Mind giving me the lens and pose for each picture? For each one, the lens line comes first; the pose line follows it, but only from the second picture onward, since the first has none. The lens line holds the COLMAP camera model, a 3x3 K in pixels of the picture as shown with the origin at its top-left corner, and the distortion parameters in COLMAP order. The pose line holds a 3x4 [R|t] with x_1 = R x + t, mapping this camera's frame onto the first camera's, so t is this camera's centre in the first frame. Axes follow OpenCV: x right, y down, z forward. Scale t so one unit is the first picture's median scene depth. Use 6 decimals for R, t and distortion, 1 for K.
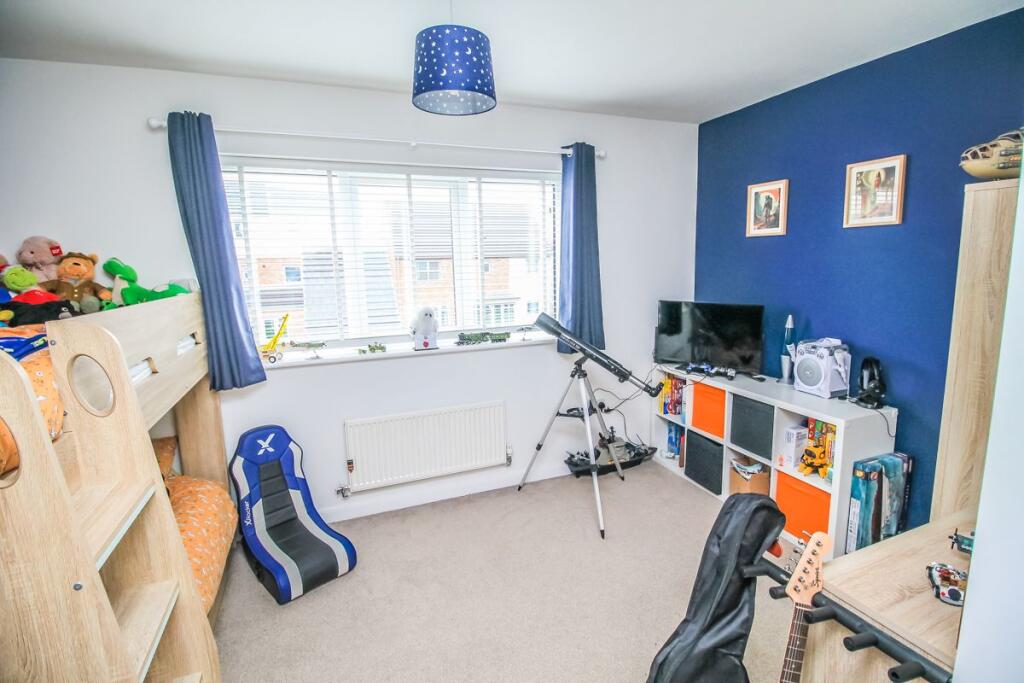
lens RADIAL K [[482.6, 0, 514.4], [0, 482.6, 335.8], [0, 0, 1]] dist [-0.011510, -0.001168]
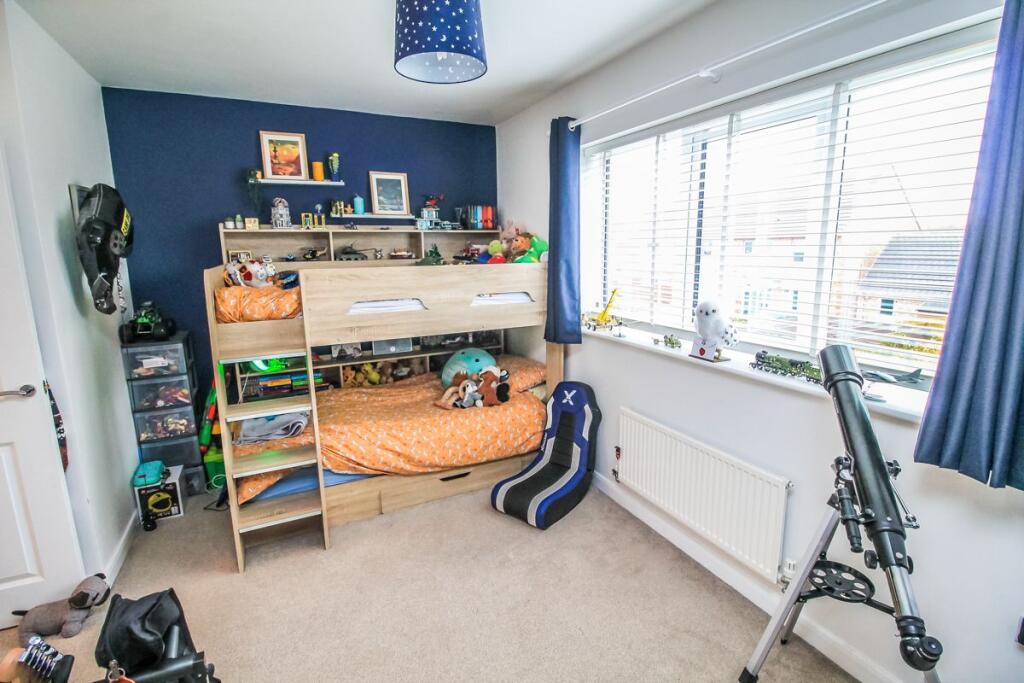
lens RADIAL K [[482.6, 0, 514.4], [0, 482.6, 335.8], [0, 0, 1]] dist [-0.011510, -0.001168]
pose [[0.066798, 0.201565, -0.977195, 0.536012], [-0.135612, 0.972128, 0.191250, -0.112733], [0.988508, 0.119744, 0.092271, 0.676045]]
